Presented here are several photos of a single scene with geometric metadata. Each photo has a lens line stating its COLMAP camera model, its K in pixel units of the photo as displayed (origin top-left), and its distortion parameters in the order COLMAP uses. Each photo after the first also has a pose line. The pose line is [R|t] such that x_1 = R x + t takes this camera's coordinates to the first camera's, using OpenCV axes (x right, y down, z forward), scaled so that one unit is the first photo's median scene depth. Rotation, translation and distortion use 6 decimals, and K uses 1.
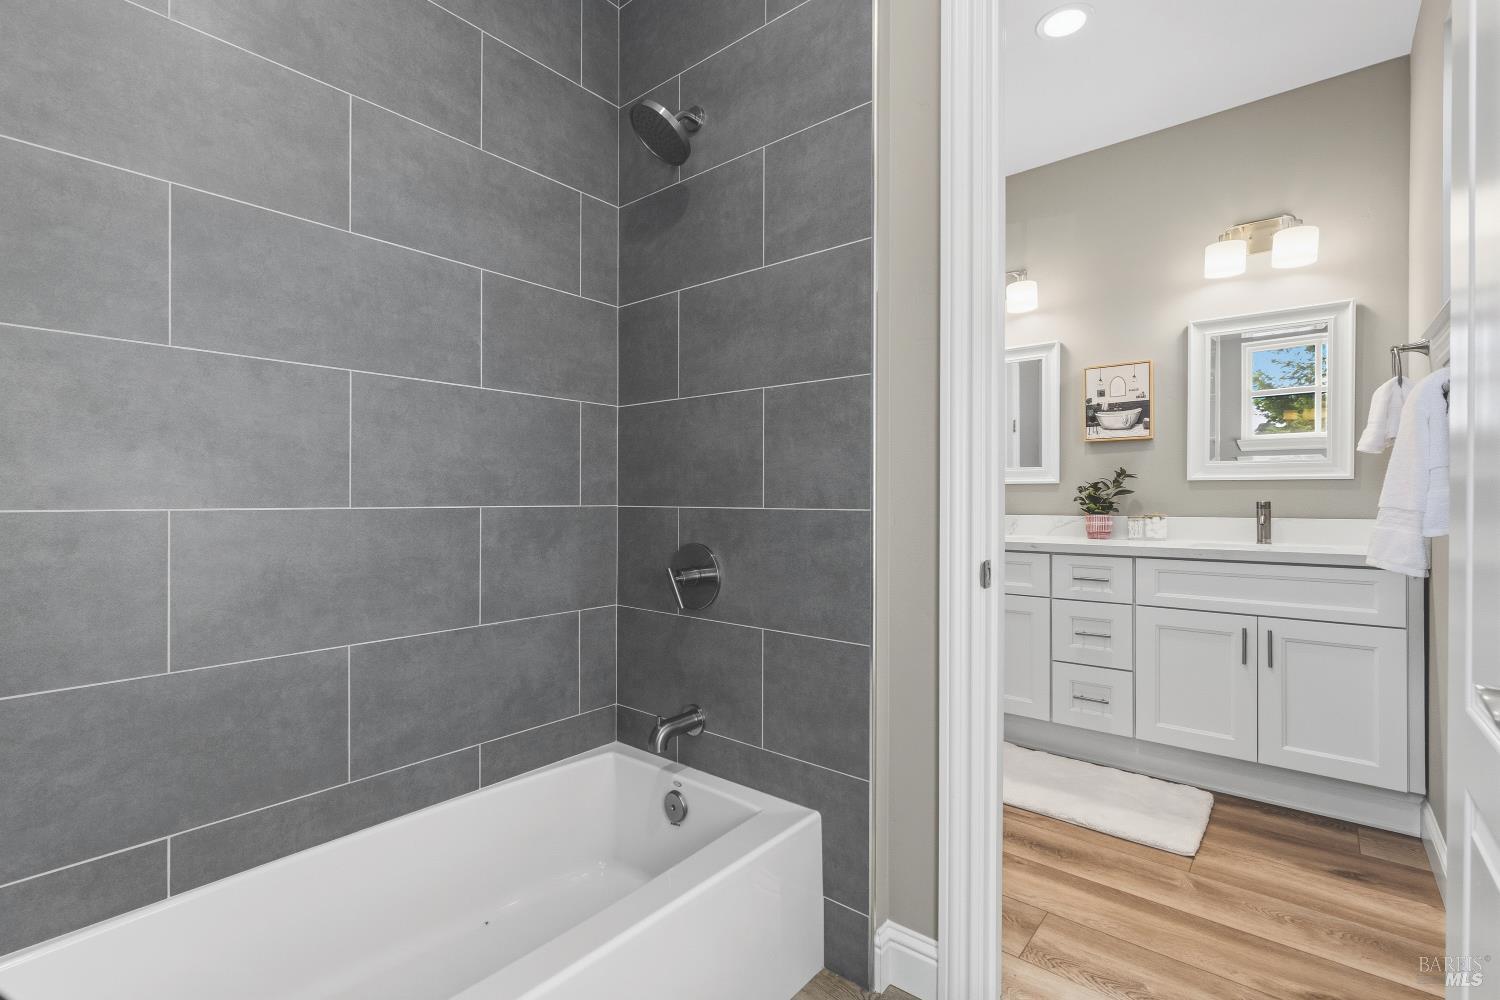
lens RADIAL K [[680.4, 0, 747.1], [0, 680.4, 500.5], [0, 0, 1]] dist [0.000293, 0.000044]
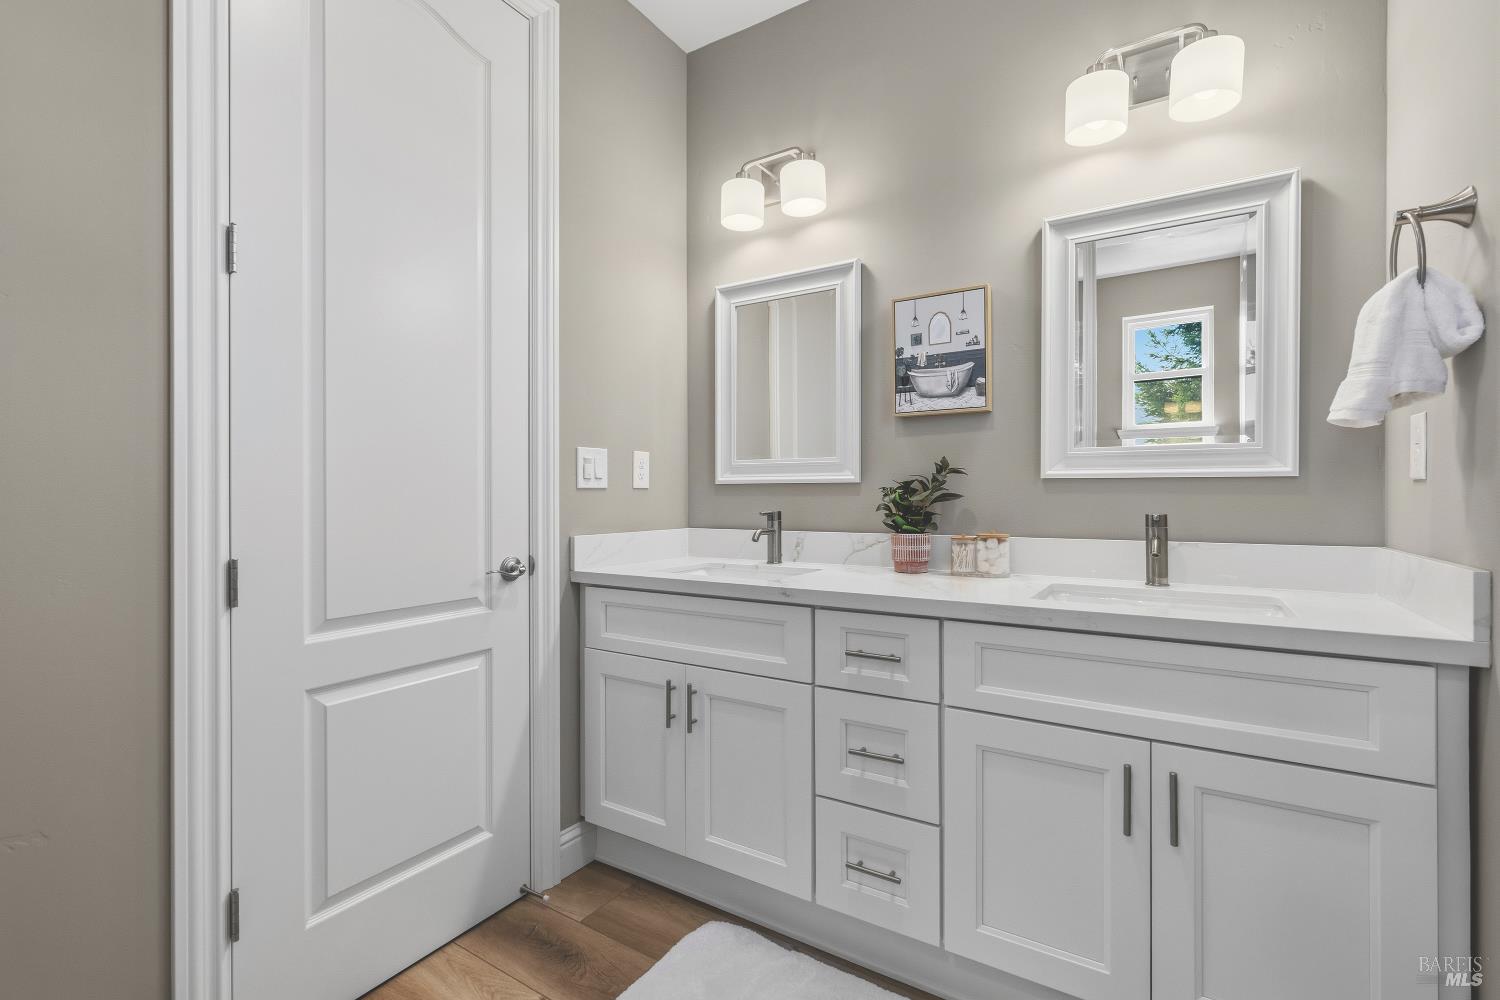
lens RADIAL K [[680.4, 0, 751.0], [0, 680.4, 496.4], [0, 0, 1]] dist [0.000293, 0.000044]
pose [[0.991752, -0.001627, 0.128164, 0.300354], [0.001611, 0.999999, 0.000229, -0.013379], [-0.128165, -0.000020, 0.991753, 0.413139]]
